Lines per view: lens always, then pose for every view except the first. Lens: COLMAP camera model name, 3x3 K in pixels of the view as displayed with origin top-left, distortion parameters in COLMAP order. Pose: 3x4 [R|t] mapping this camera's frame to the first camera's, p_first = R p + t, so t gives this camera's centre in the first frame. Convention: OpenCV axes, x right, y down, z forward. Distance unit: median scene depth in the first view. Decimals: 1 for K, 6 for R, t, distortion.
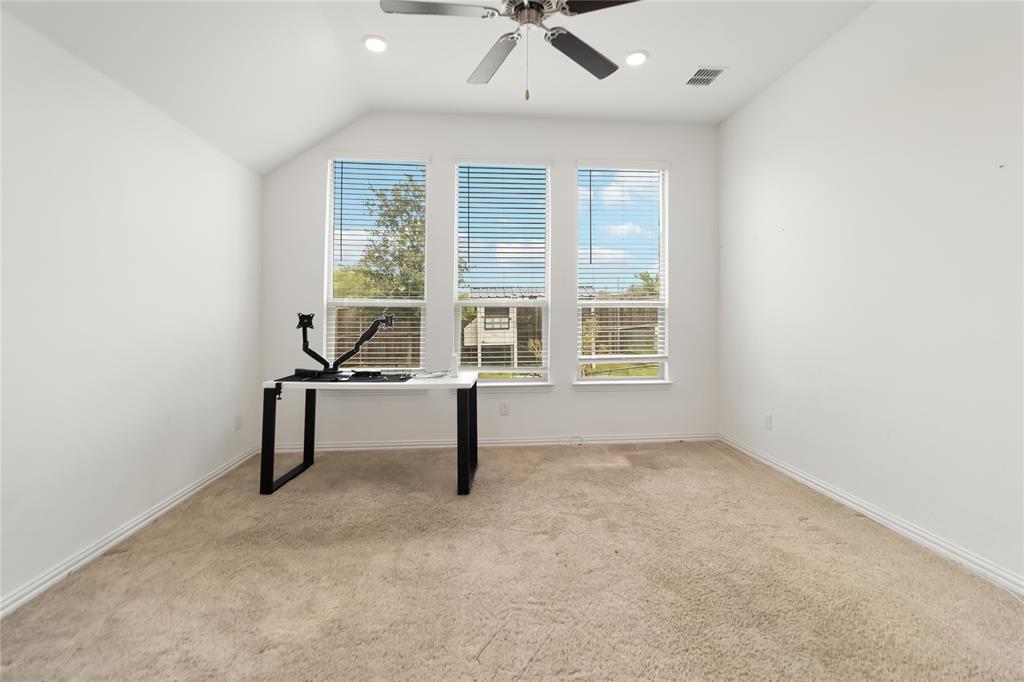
lens RADIAL K [[470.3, 0, 522.1], [0, 470.3, 321.5], [0, 0, 1]] dist [0.002593, -0.000194]
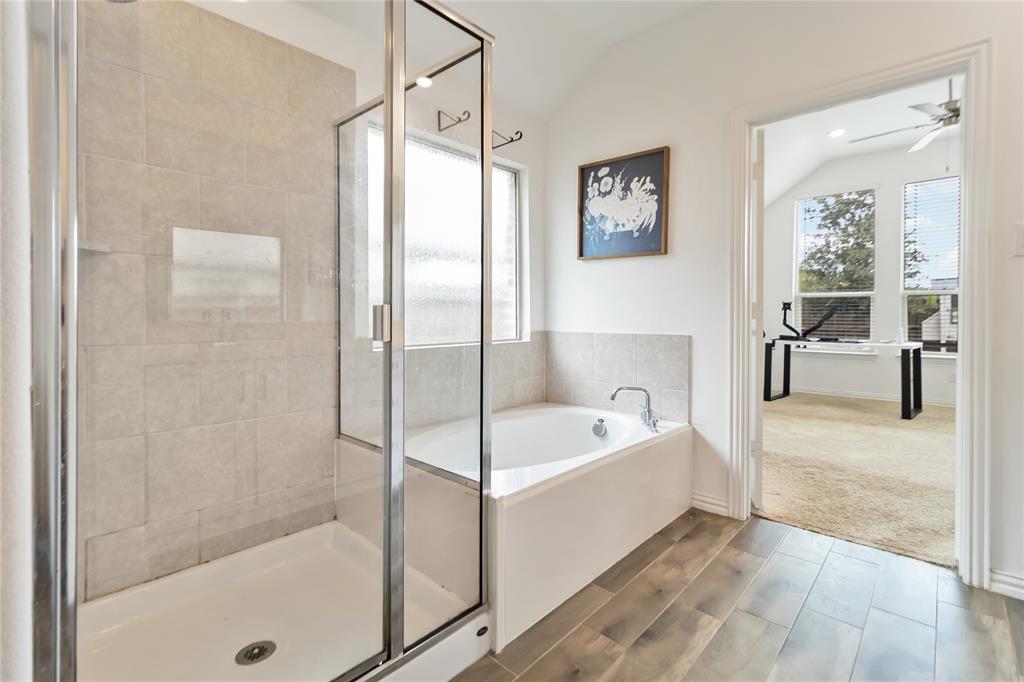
lens RADIAL K [[469.9, 0, 511.8], [0, 469.9, 314.2], [0, 0, 1]] dist [0.001555, 0.000157]
pose [[0.659224, -0.002646, -0.751942, 0.057761], [-0.008401, 0.999905, -0.010883, 0.020027], [0.751900, 0.013491, 0.659139, -0.314935]]
